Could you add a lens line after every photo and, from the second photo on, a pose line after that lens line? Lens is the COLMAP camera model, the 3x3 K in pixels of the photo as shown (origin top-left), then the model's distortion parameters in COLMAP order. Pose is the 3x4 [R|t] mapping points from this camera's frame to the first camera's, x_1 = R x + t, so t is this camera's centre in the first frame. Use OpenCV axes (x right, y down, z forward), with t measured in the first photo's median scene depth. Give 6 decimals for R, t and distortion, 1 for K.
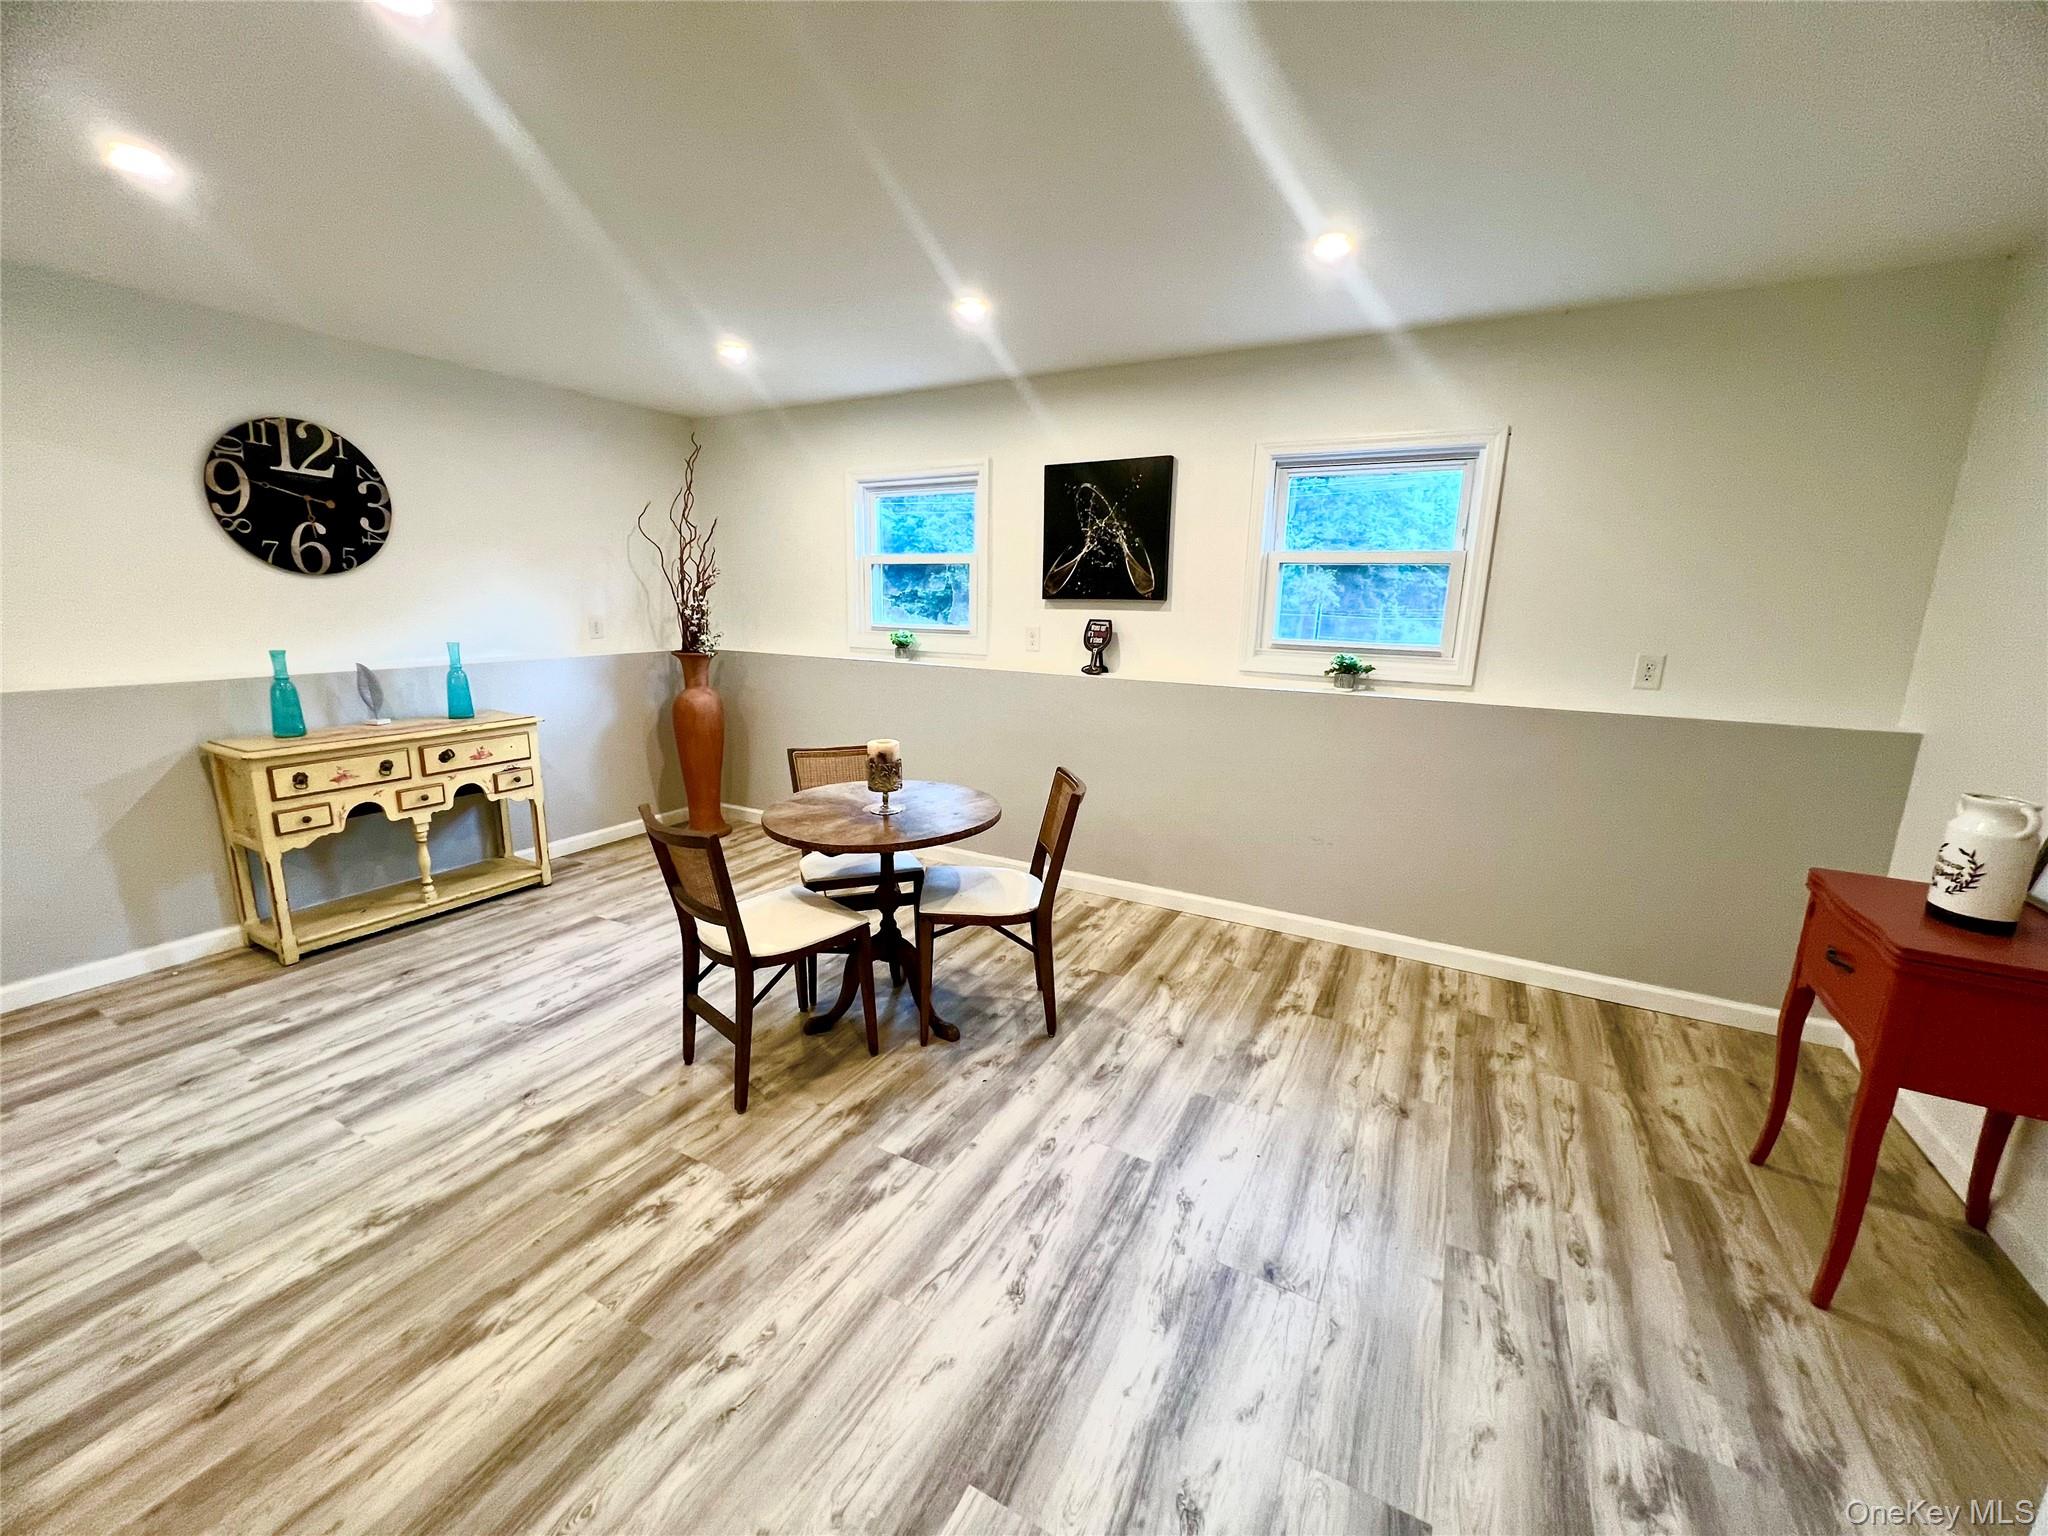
lens RADIAL K [[815.5, 0, 1019.3], [0, 815.5, 763.5], [0, 0, 1]] dist [-0.001726, 0.000201]
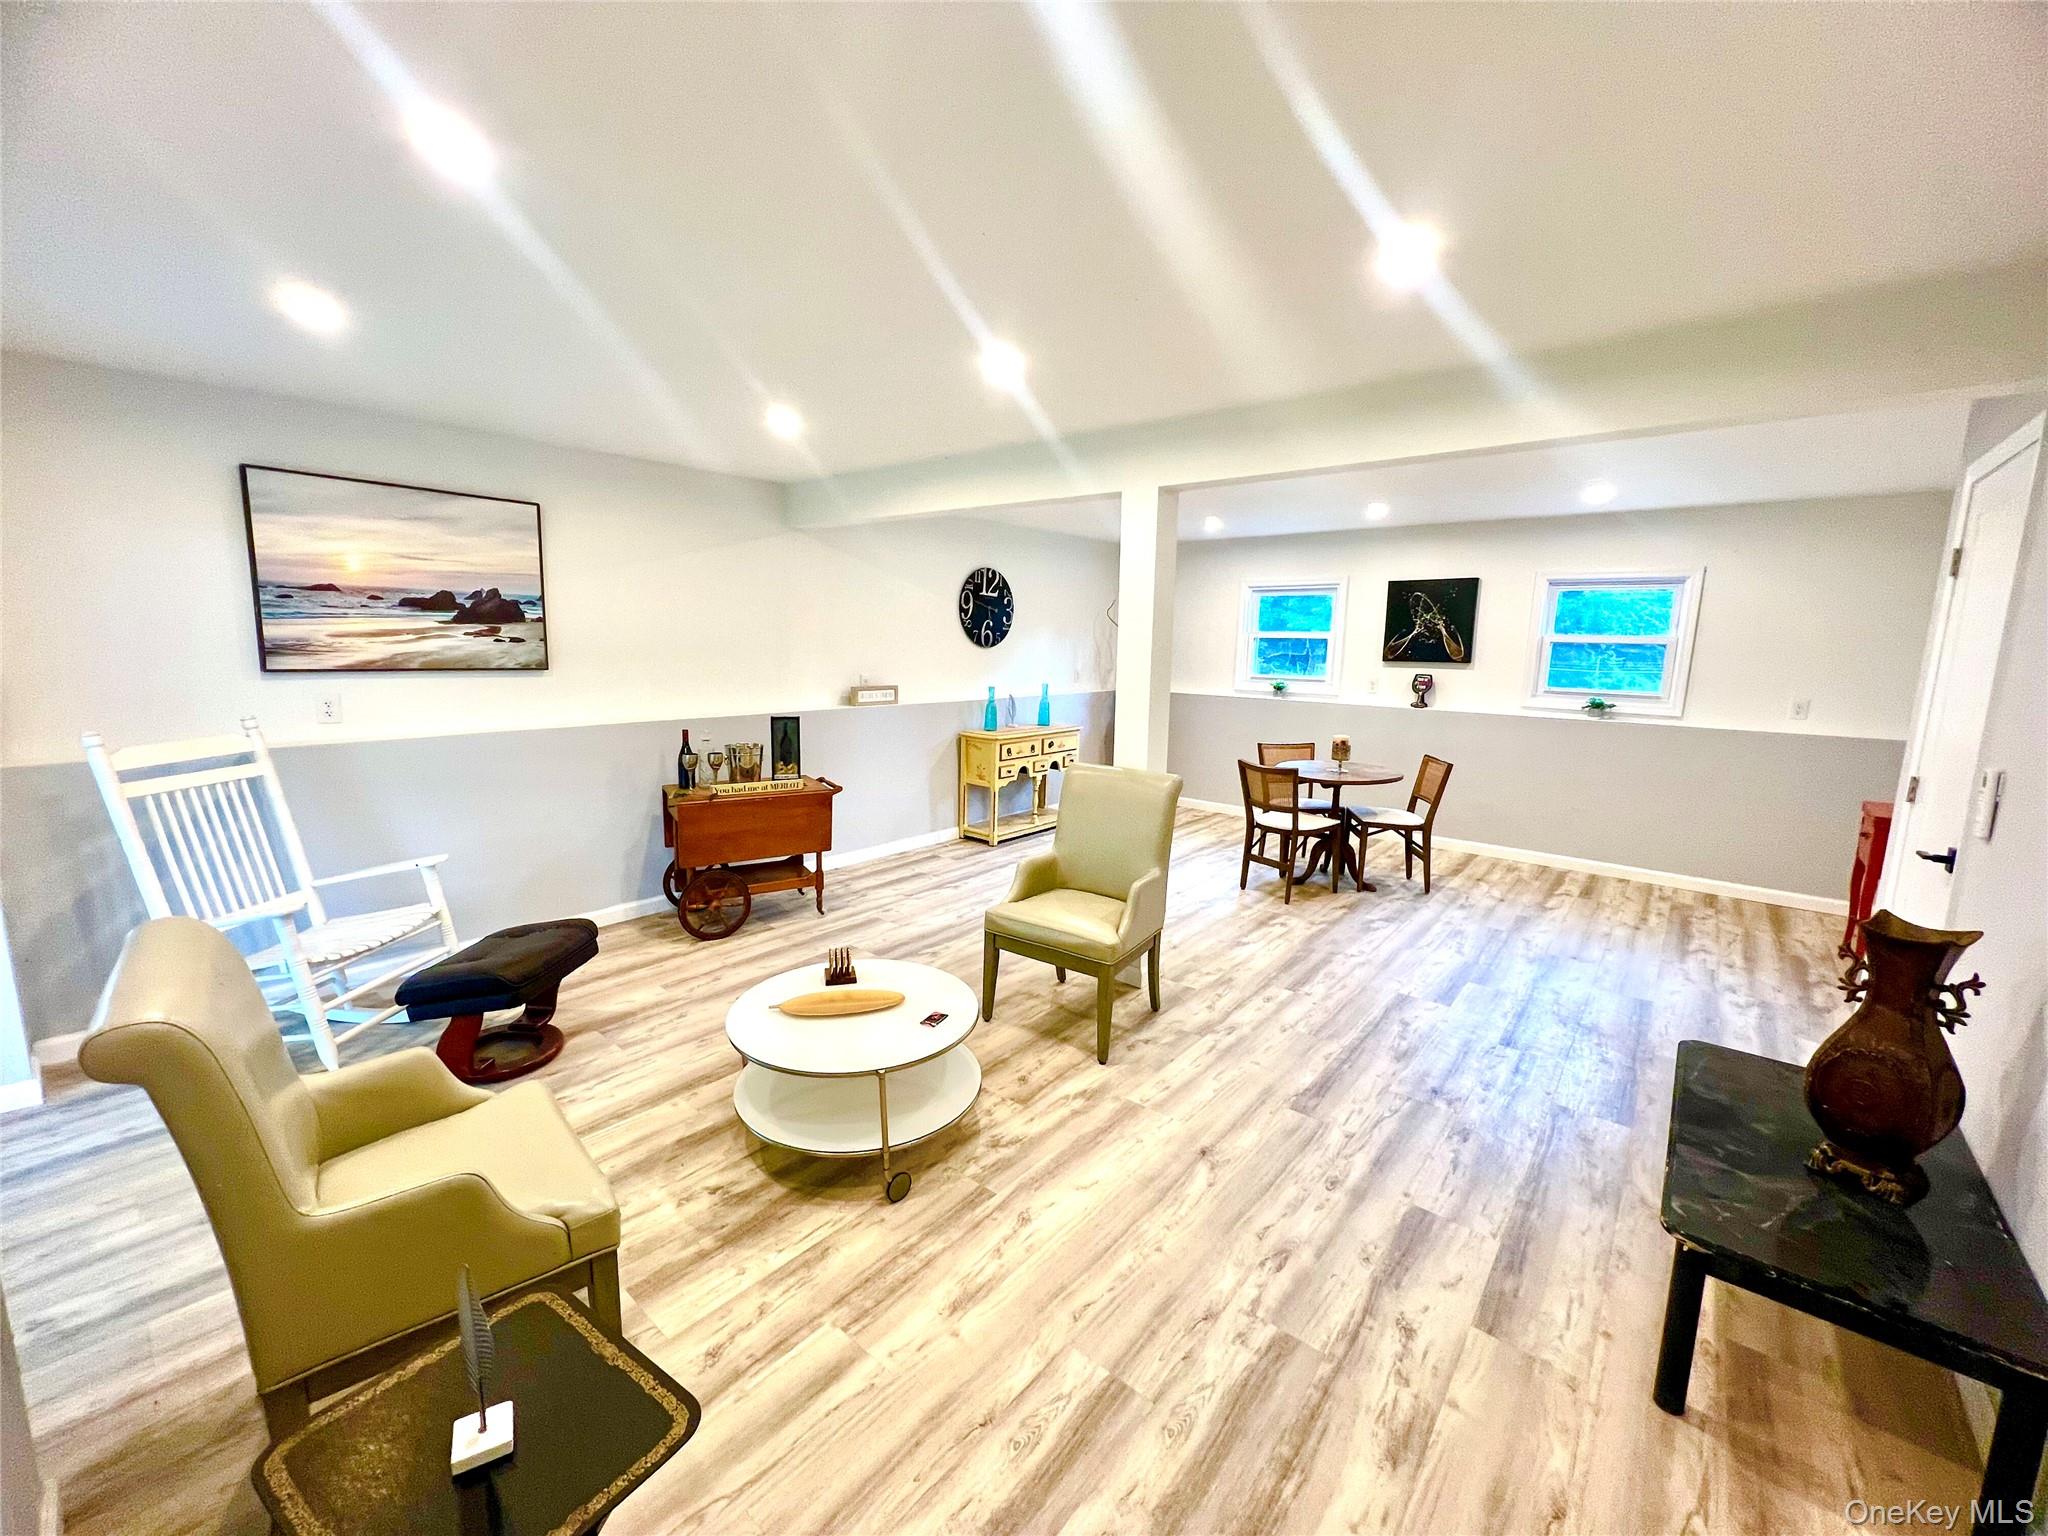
lens RADIAL K [[815.5, 0, 1019.3], [0, 815.5, 763.5], [0, 0, 1]] dist [-0.001726, 0.000201]
pose [[0.980463, 0.030573, -0.194315, -0.451990], [-0.041588, 0.997736, -0.052860, 0.146915], [0.192259, 0.059908, 0.979514, -0.898837]]
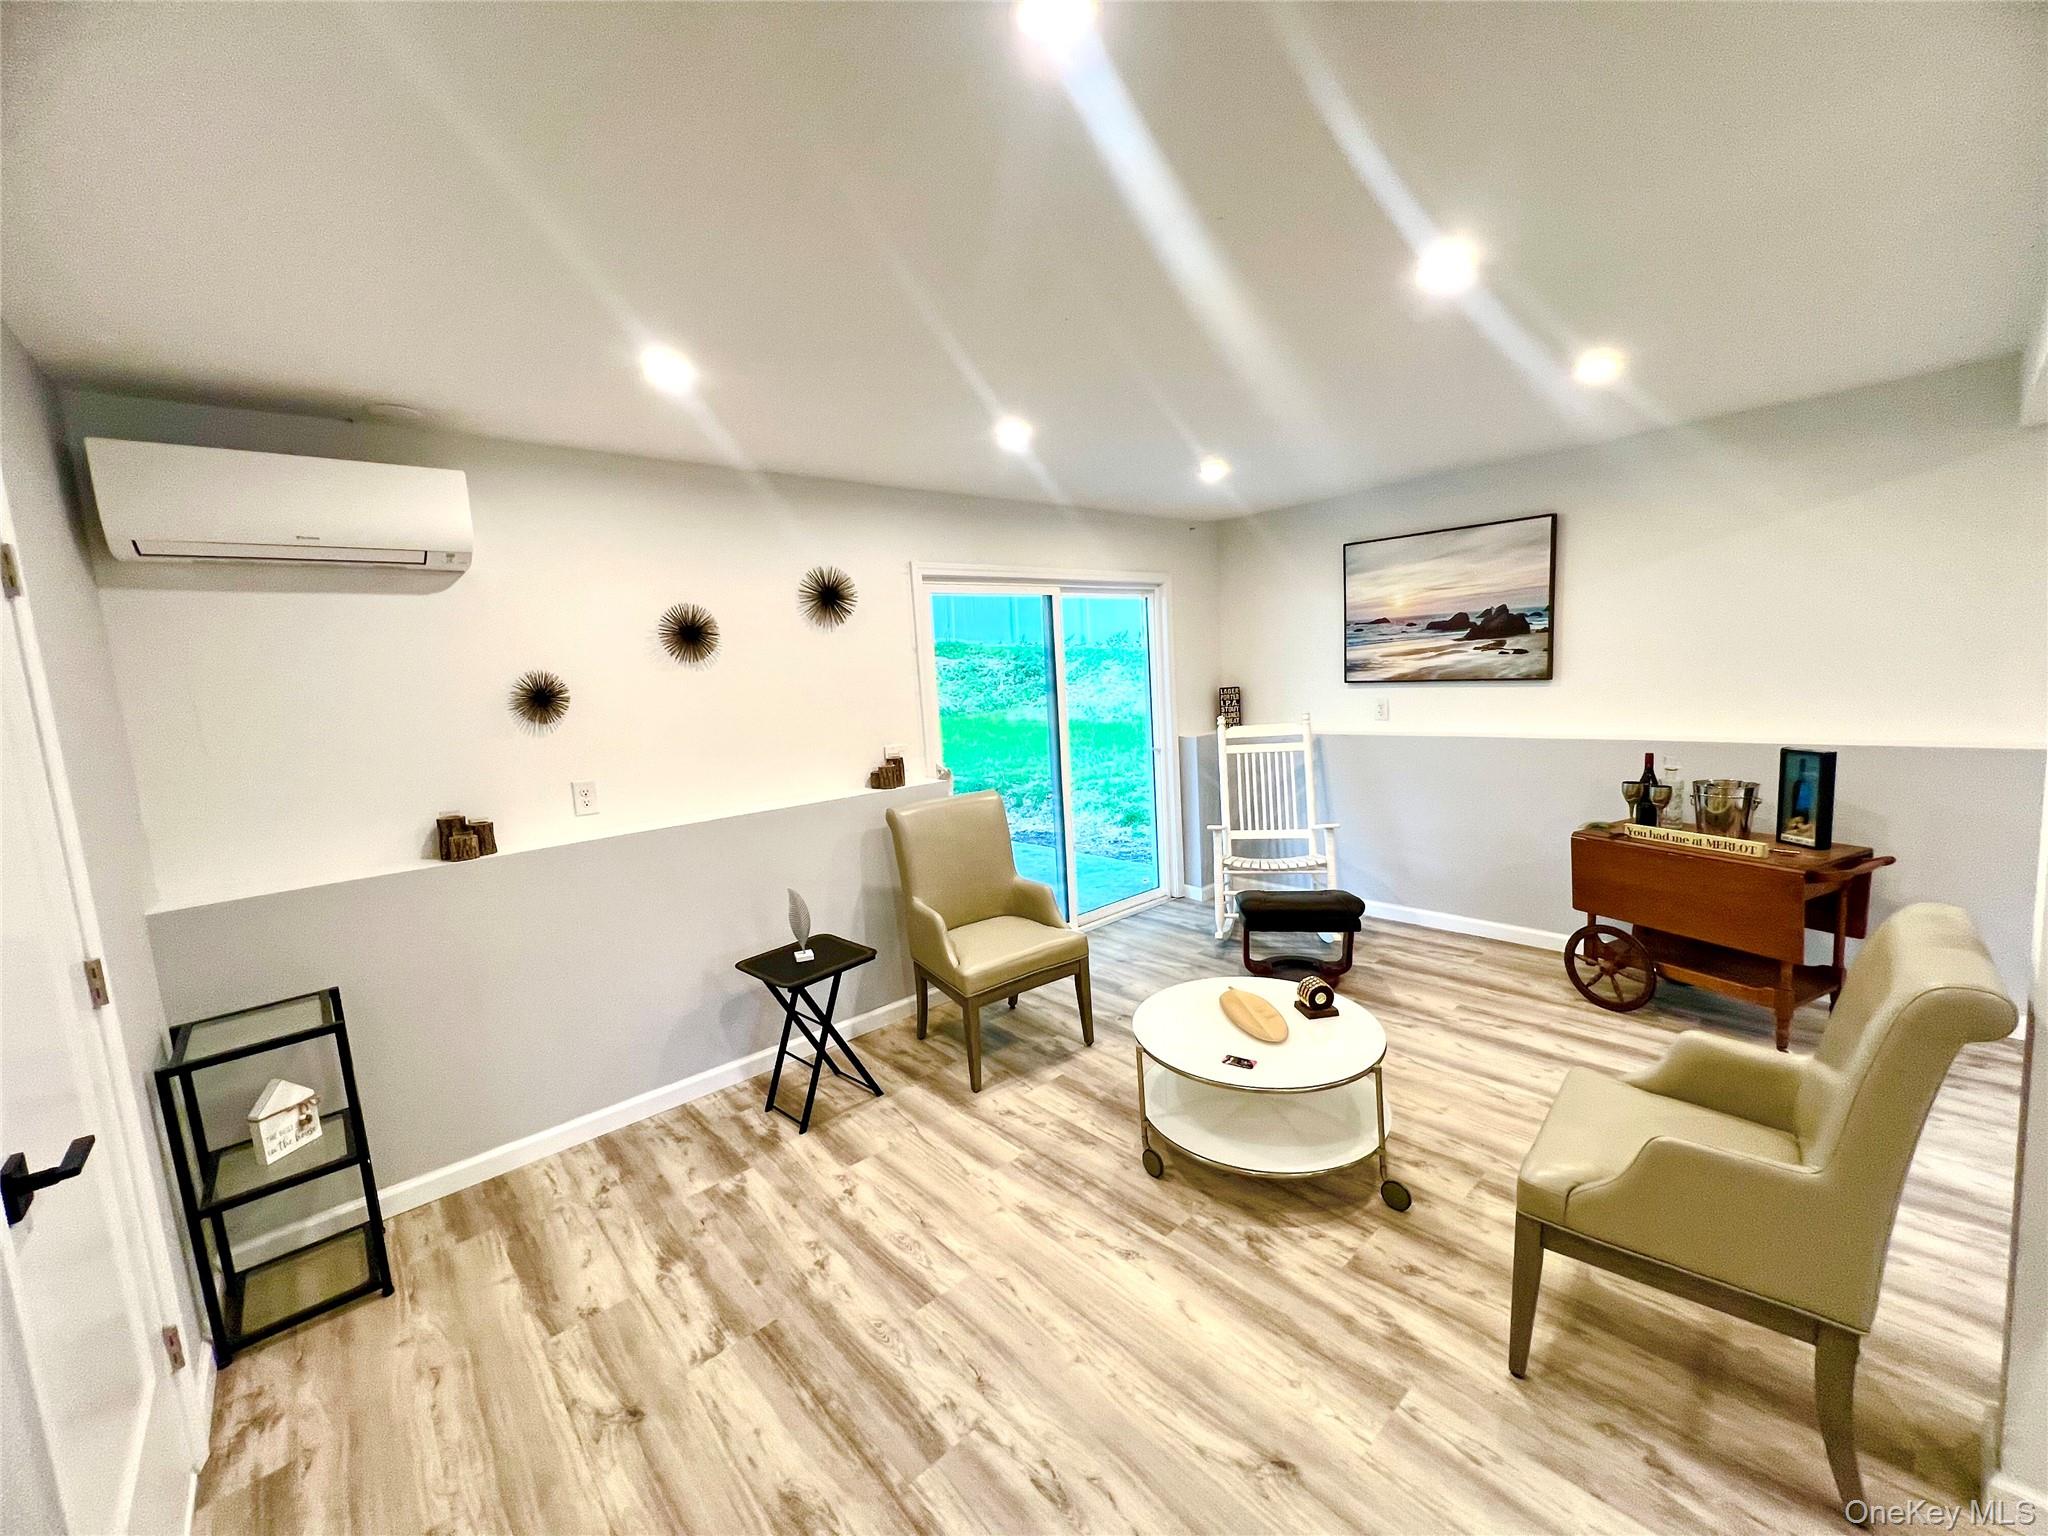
lens RADIAL K [[815.5, 0, 1019.3], [0, 815.5, 763.5], [0, 0, 1]] dist [-0.001726, 0.000201]
pose [[-0.333360, 0.114612, -0.935807, 0.053986], [-0.141303, 0.975298, 0.169785, -0.009171], [0.932150, 0.188832, -0.308930, -0.145911]]
